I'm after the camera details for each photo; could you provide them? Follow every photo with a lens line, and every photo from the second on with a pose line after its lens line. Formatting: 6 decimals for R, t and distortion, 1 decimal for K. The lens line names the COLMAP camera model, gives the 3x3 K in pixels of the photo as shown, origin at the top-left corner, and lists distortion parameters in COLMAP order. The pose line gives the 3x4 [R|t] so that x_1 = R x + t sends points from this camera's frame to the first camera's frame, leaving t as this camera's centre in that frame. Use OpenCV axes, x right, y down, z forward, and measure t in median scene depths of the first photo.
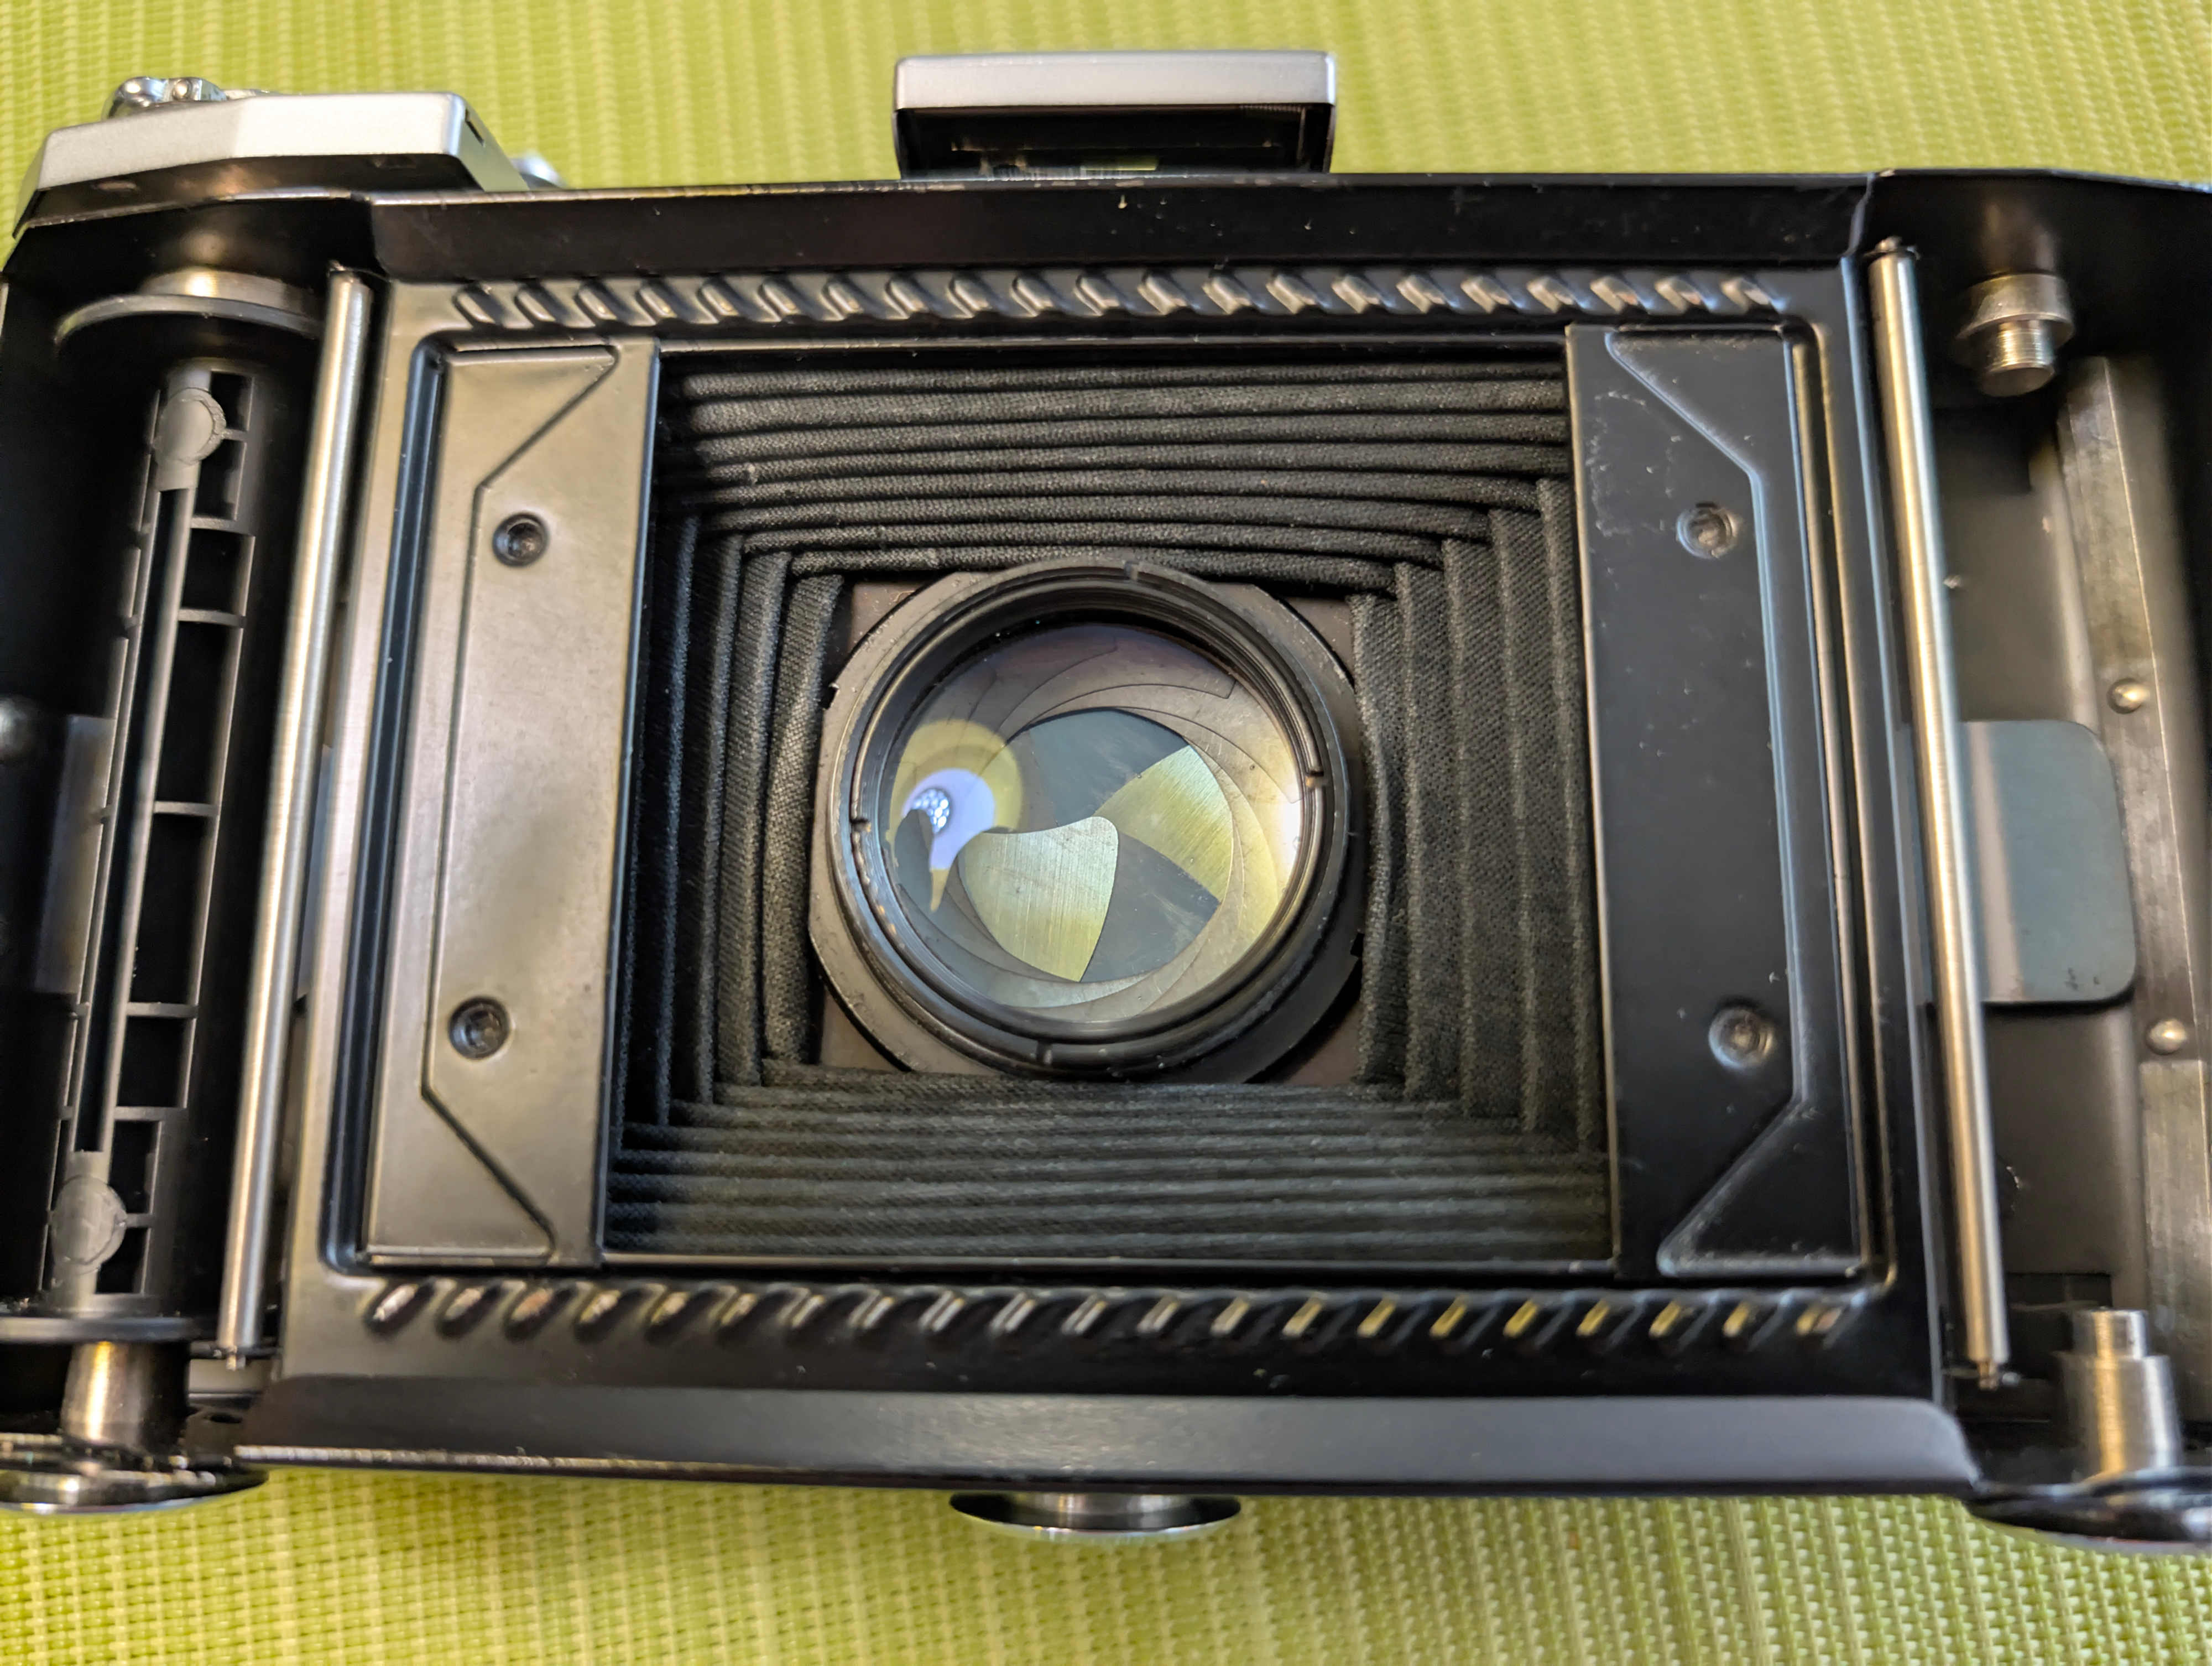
lens RADIAL K [[1540.9, 0, 1105.1], [0, 1540.9, 795.9], [0, 0, 1]] dist [-0.037819, 0.002577]
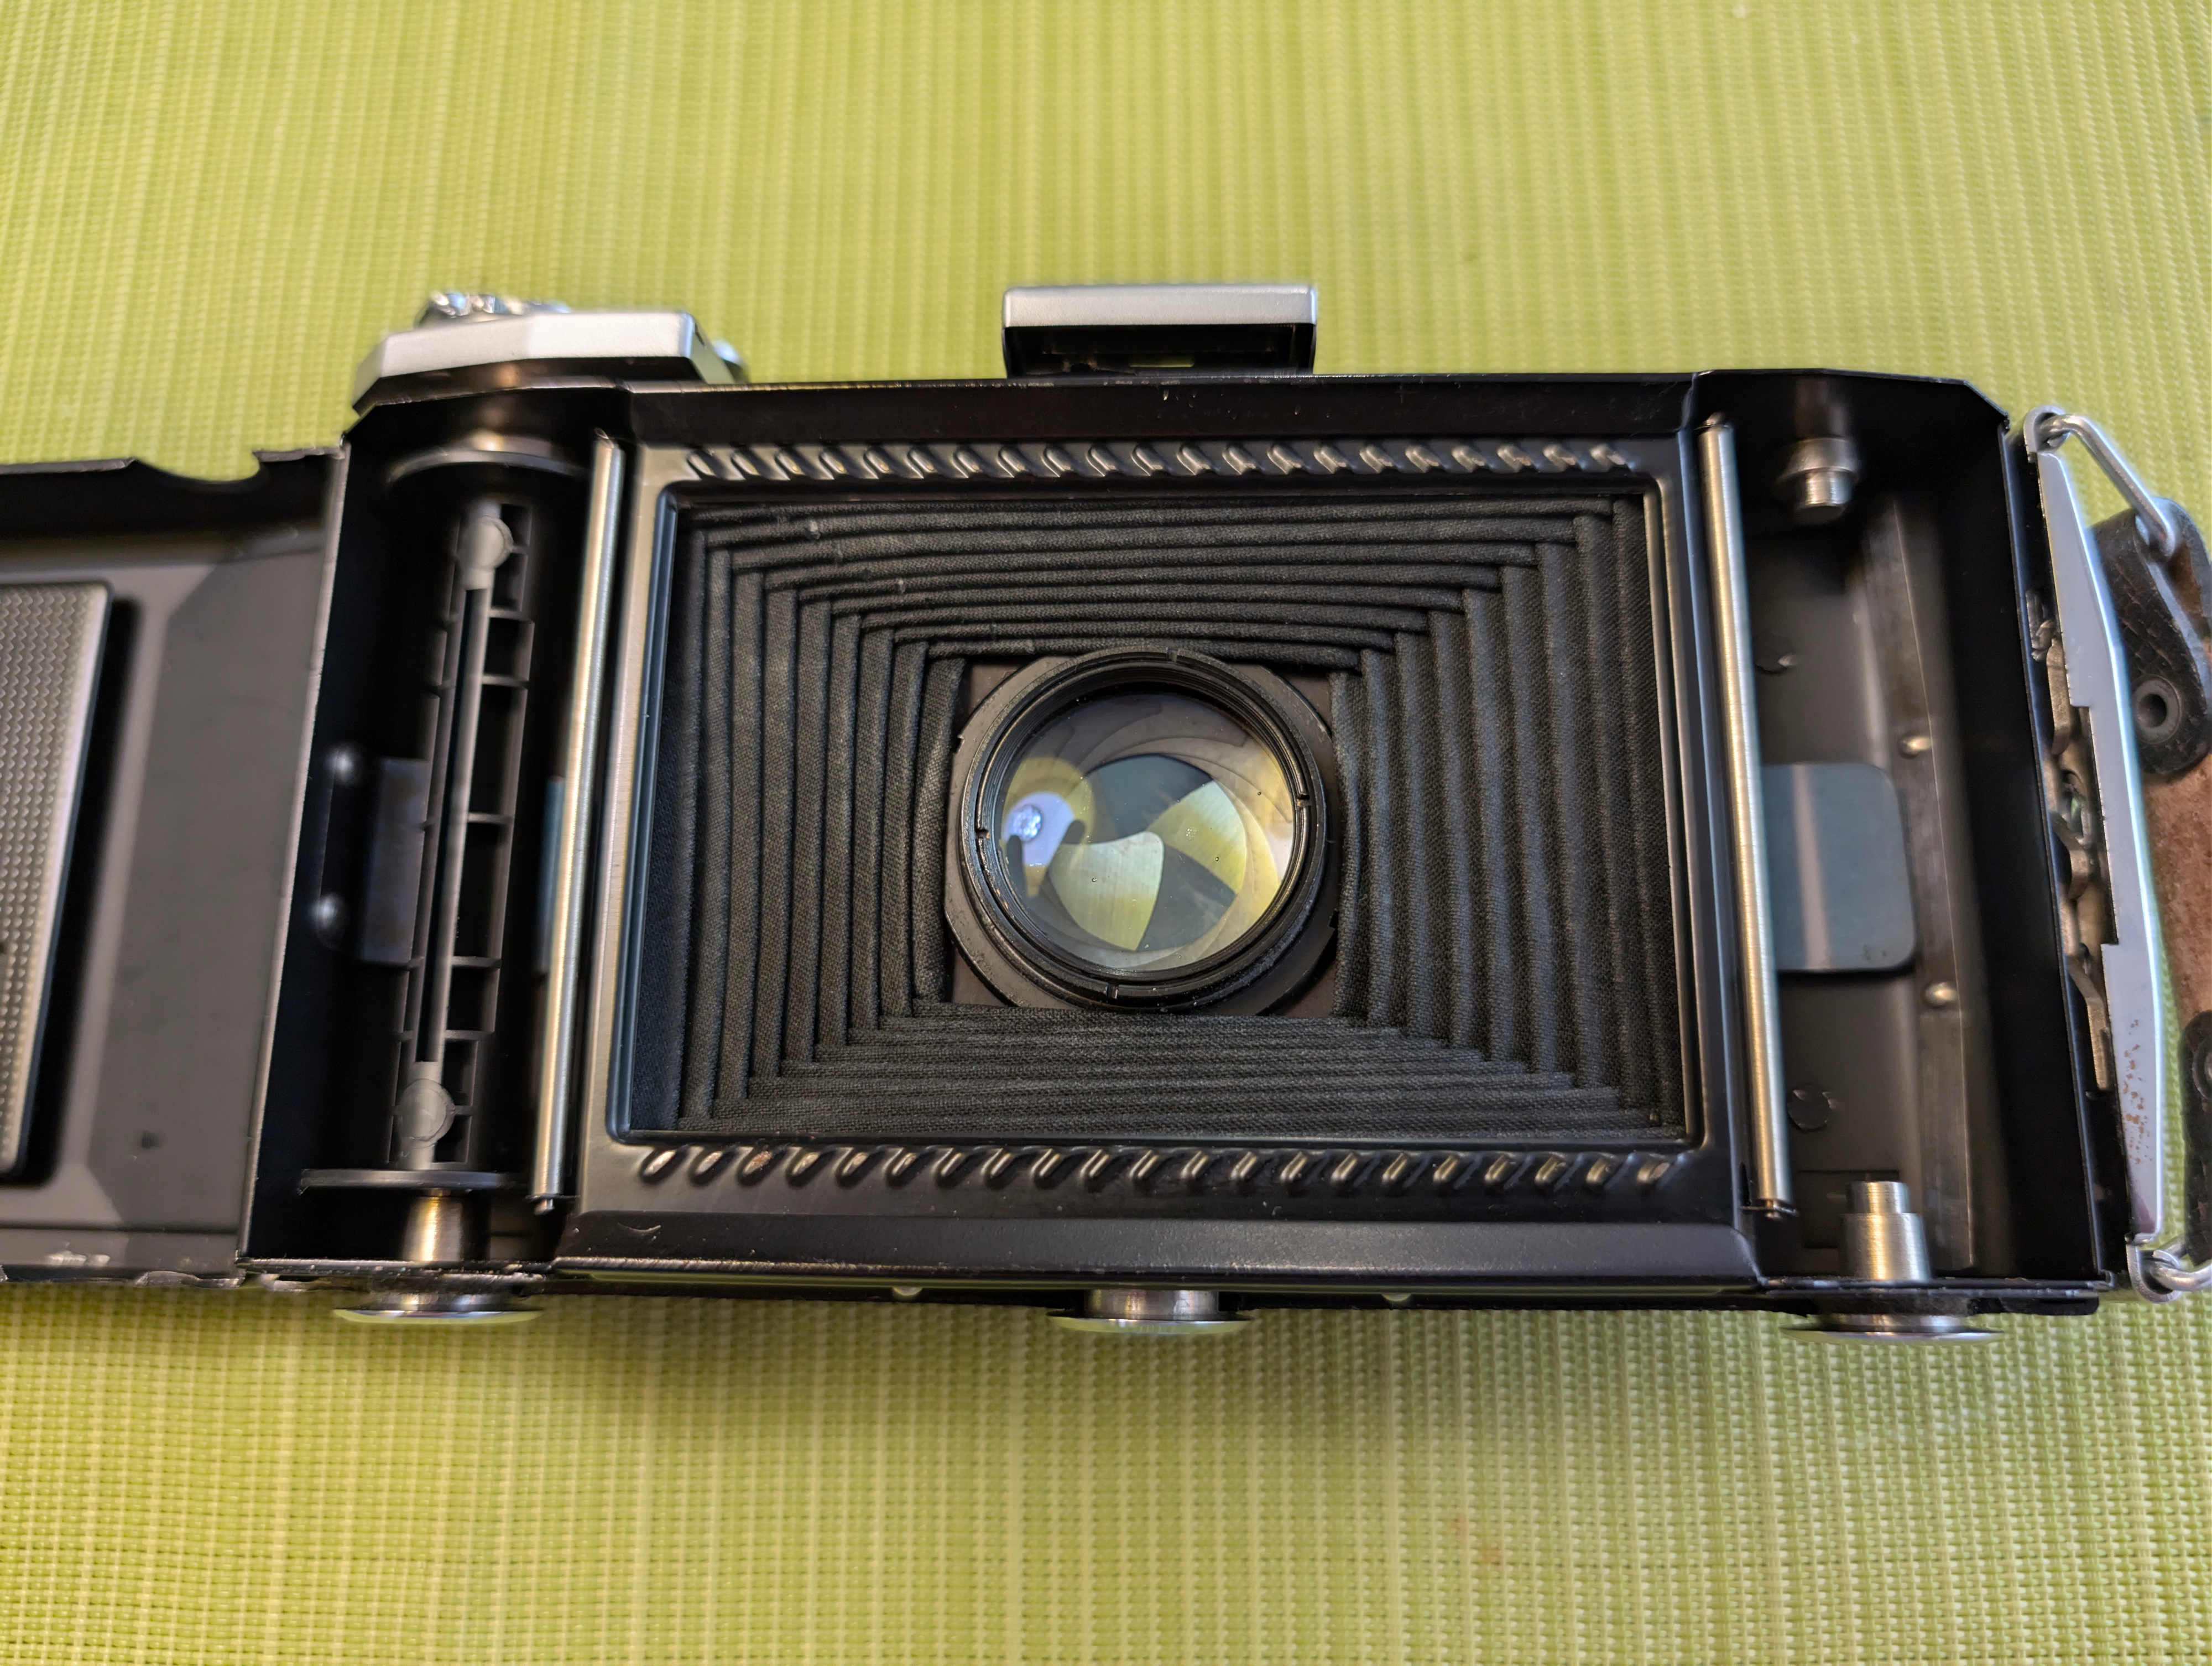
lens RADIAL K [[1554.0, 0, 1173.9], [0, 1554.0, 835.8], [0, 0, 1]] dist [0.000600, -0.000166]
pose [[0.999749, -0.003211, 0.022162, -0.013521], [0.004019, 0.999324, -0.036538, 0.070697], [-0.022030, 0.036618, 0.999086, -0.413007]]
